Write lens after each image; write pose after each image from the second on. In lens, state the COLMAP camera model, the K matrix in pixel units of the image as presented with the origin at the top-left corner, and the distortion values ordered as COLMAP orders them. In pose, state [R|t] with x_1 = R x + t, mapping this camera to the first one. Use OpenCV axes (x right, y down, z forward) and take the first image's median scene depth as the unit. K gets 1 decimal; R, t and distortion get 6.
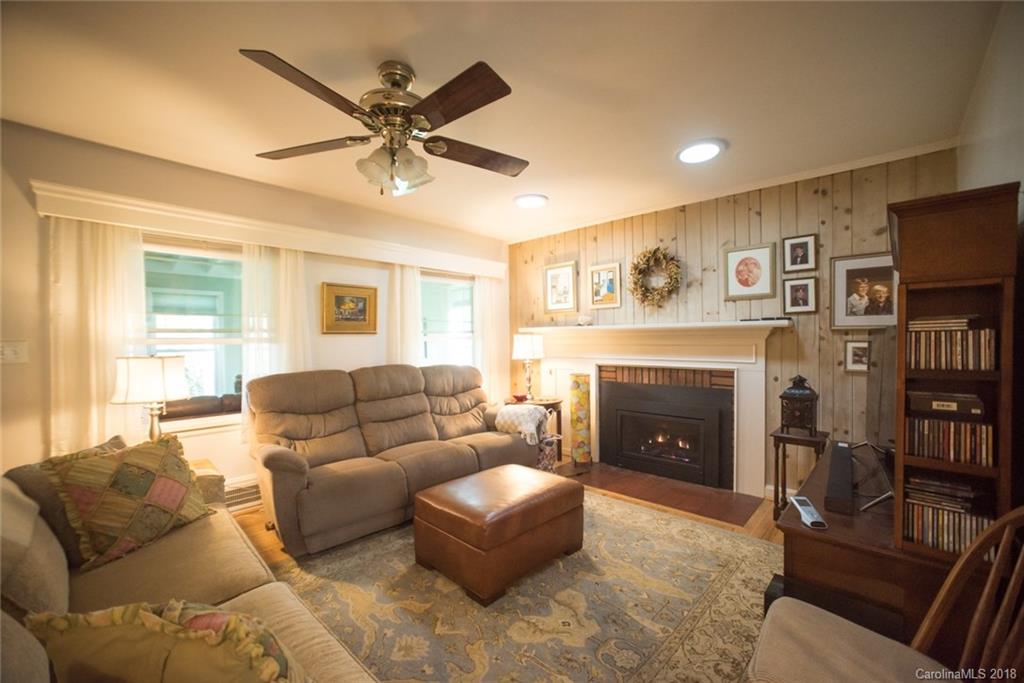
lens RADIAL K [[414.3, 0, 524.3], [0, 414.3, 344.0], [0, 0, 1]] dist [-0.046399, 0.022886]
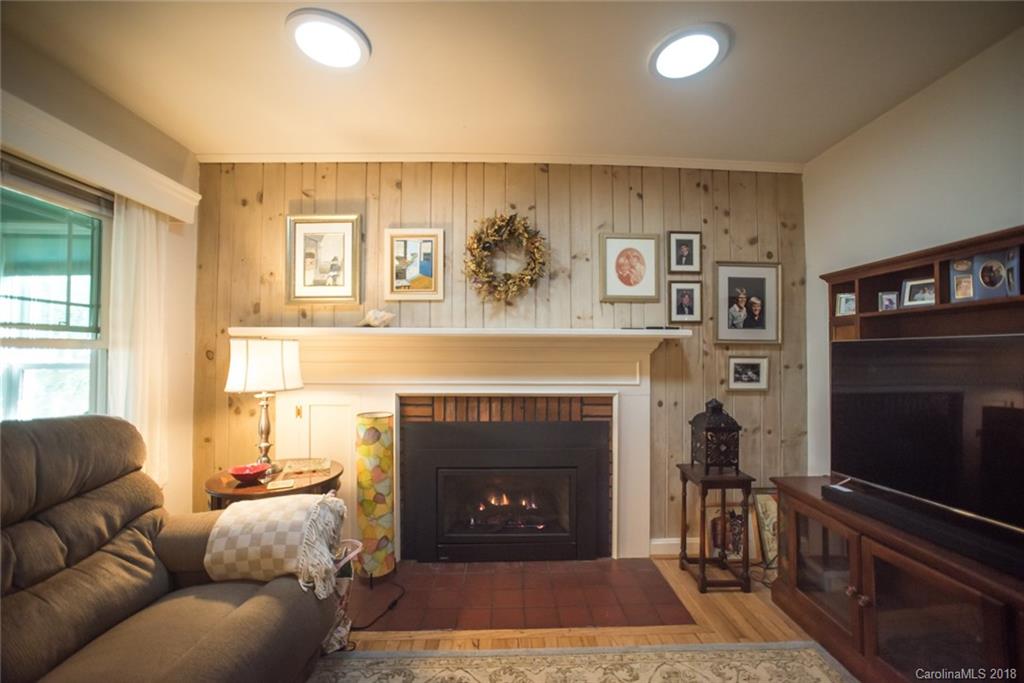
lens RADIAL K [[413.1, 0, 512.7], [0, 413.1, 343.9], [0, 0, 1]] dist [-0.063420, 0.029763]
pose [[0.720515, 0.028651, 0.692847, -0.140221], [-0.000539, 0.999169, -0.040757, 0.001146], [-0.693439, 0.028993, 0.719932, 0.574093]]
